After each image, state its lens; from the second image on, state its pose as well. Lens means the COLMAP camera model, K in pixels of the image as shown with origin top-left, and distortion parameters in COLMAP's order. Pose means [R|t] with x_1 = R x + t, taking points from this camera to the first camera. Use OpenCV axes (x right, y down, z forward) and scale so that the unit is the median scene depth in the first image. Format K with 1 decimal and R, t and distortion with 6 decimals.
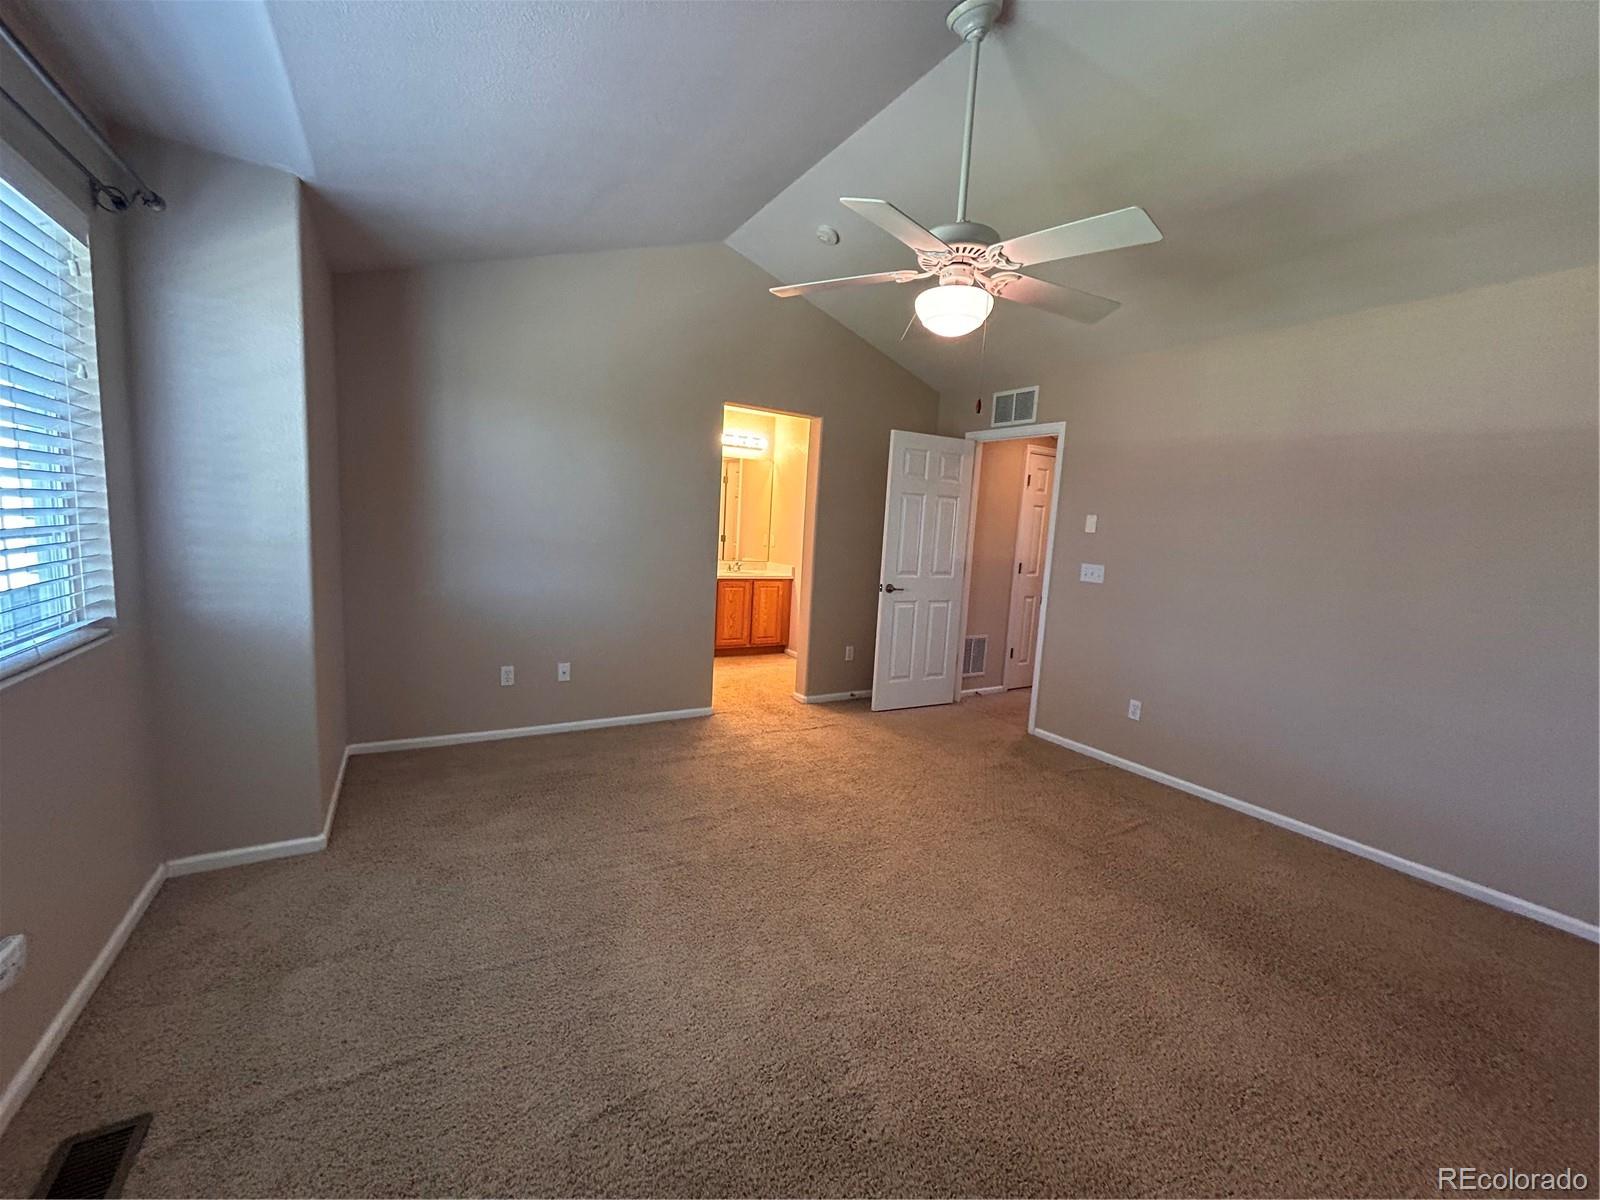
lens RADIAL K [[643.4, 0, 800.0], [0, 643.4, 600.0], [0, 0, 1]] dist [-0.001501, -0.000010]
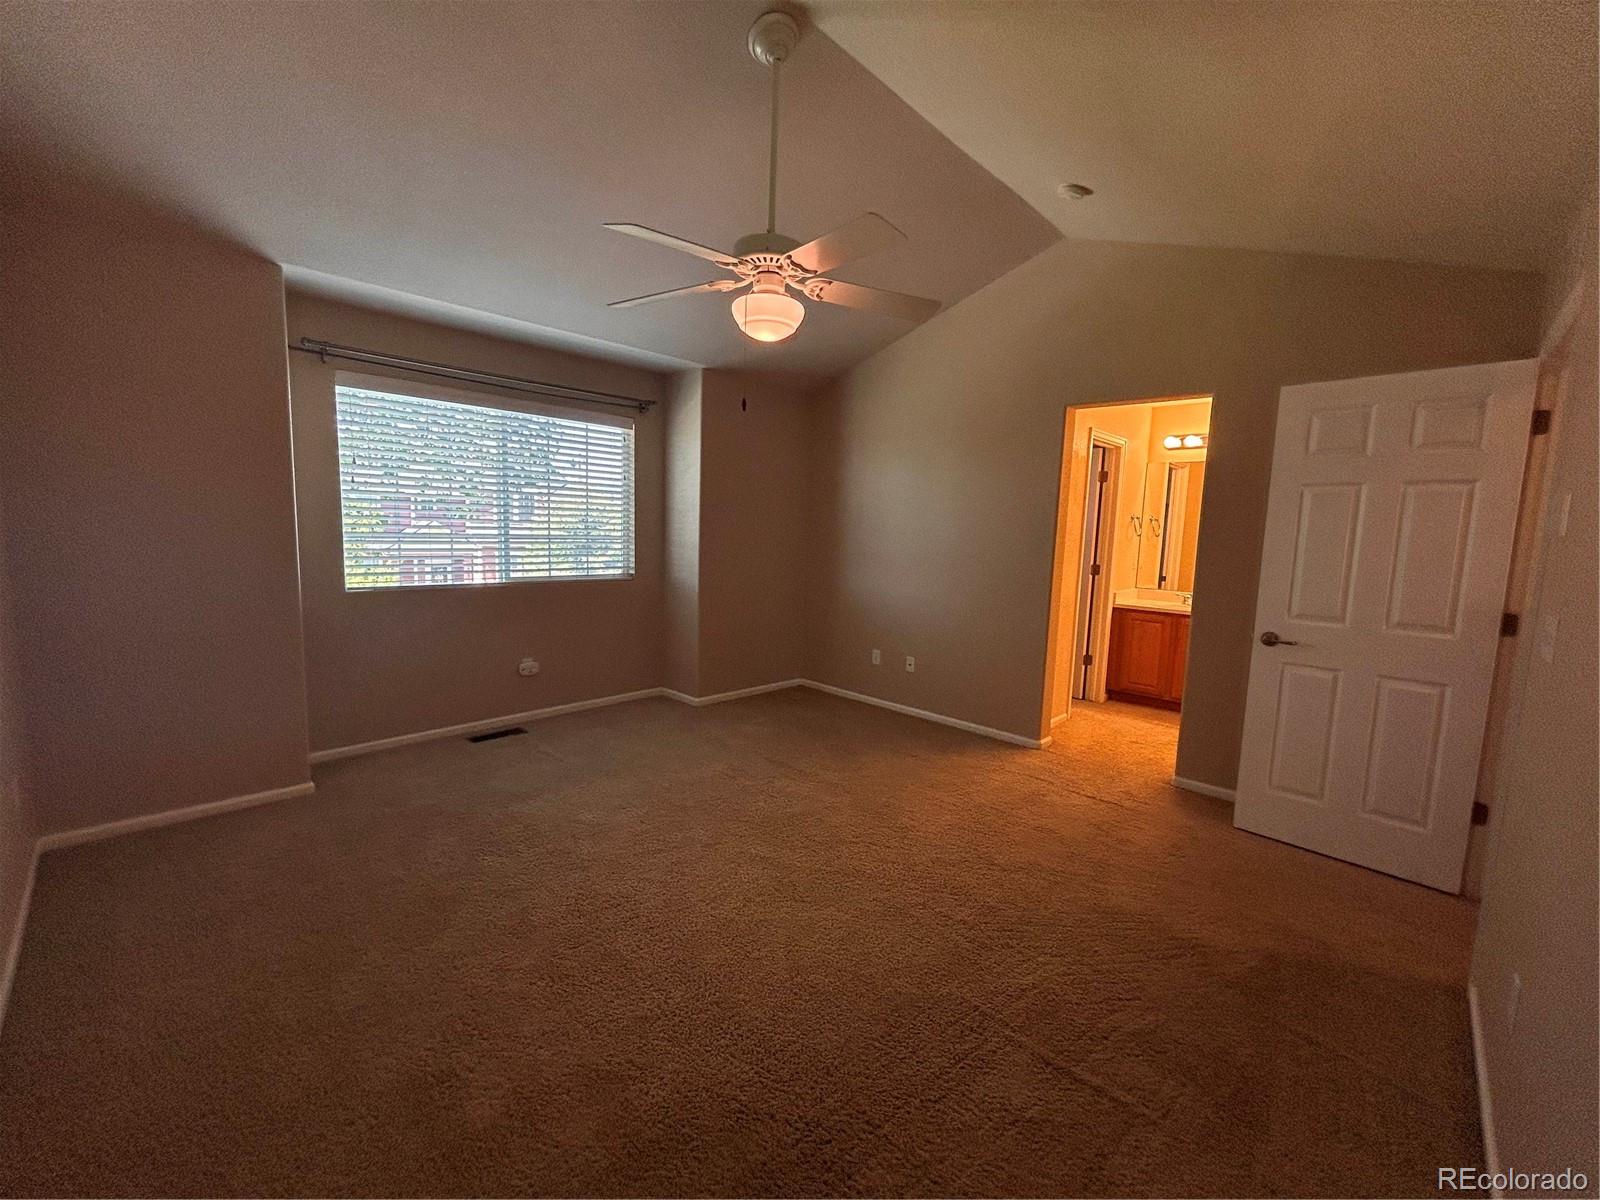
lens RADIAL K [[644.7, 0, 800.0], [0, 644.7, 600.0], [0, 0, 1]] dist [-0.001664, -0.000303]
pose [[0.262416, 0.063933, -0.962835, 0.702764], [-0.133377, 0.990628, 0.029428, -0.014723], [0.955693, 0.120698, 0.268484, 0.442672]]
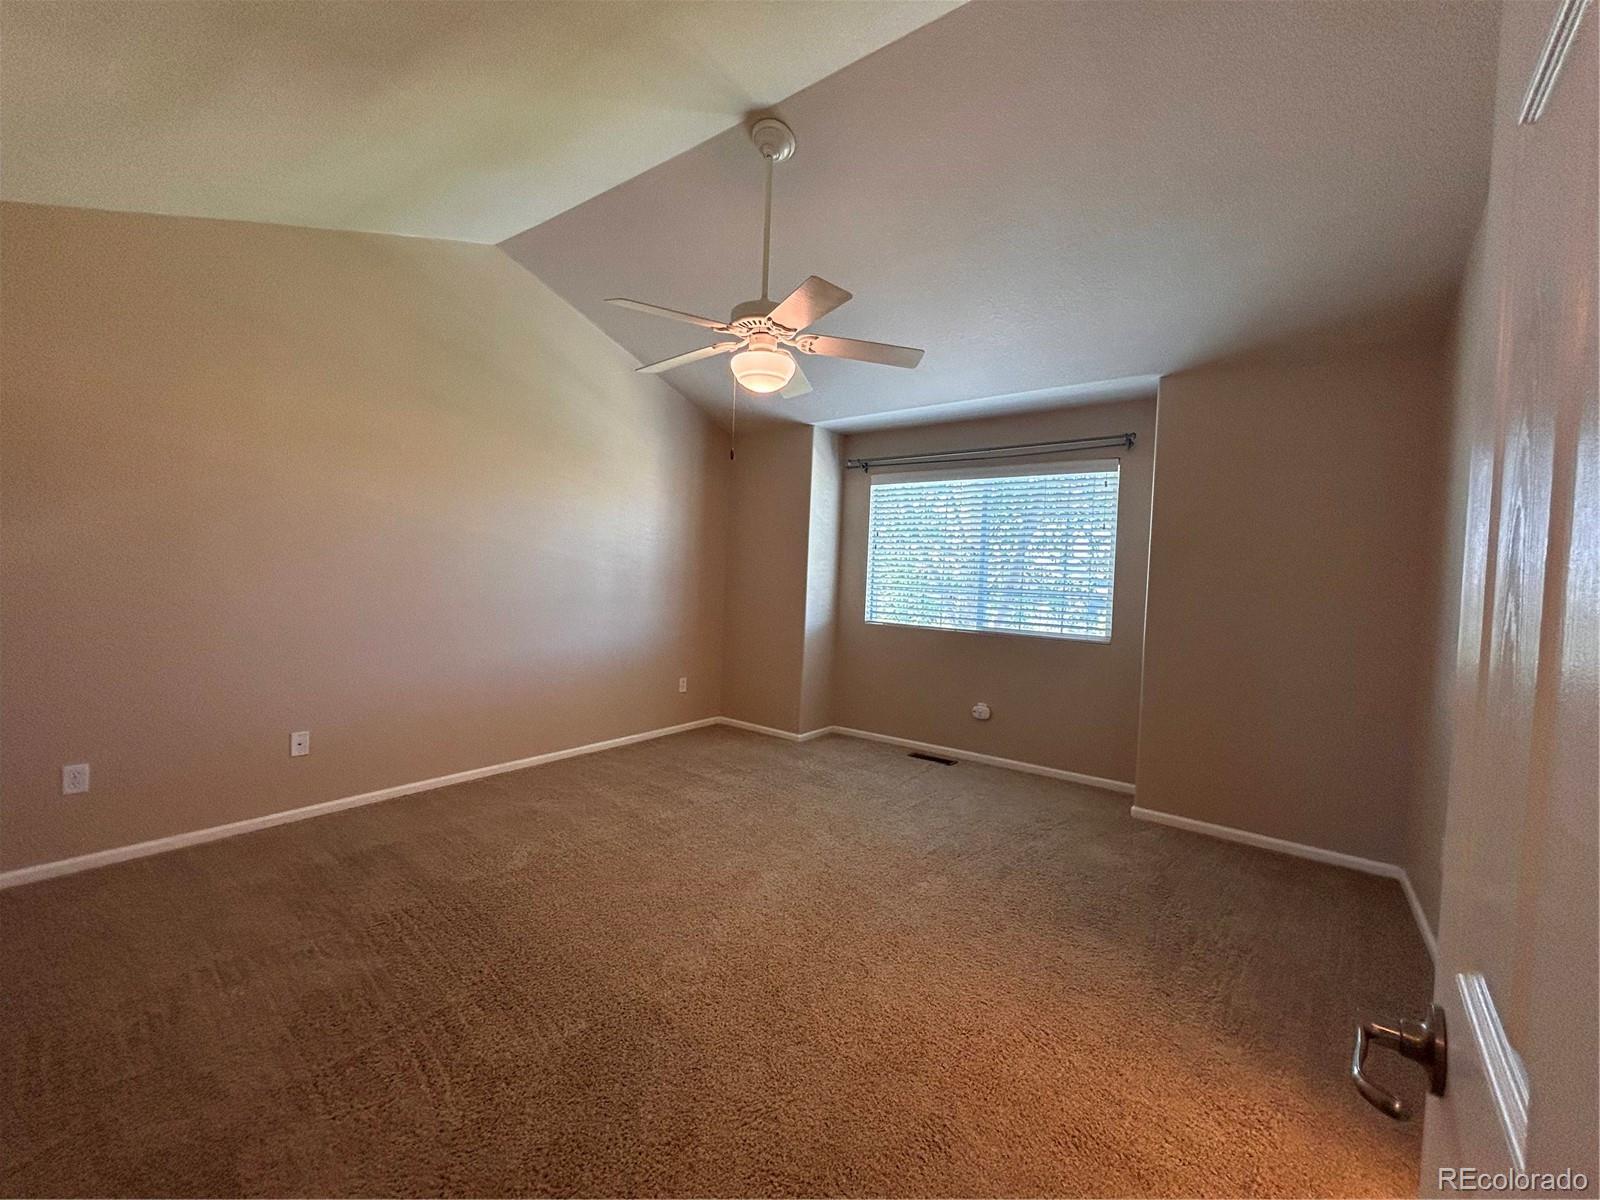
lens RADIAL K [[644.7, 0, 800.0], [0, 644.7, 600.0], [0, 0, 1]] dist [-0.001664, -0.000303]
pose [[-0.921277, -0.078200, -0.380963, 0.322444], [-0.135385, 0.982792, 0.125662, -0.102542], [0.364580, 0.167346, -0.916011, 1.179674]]
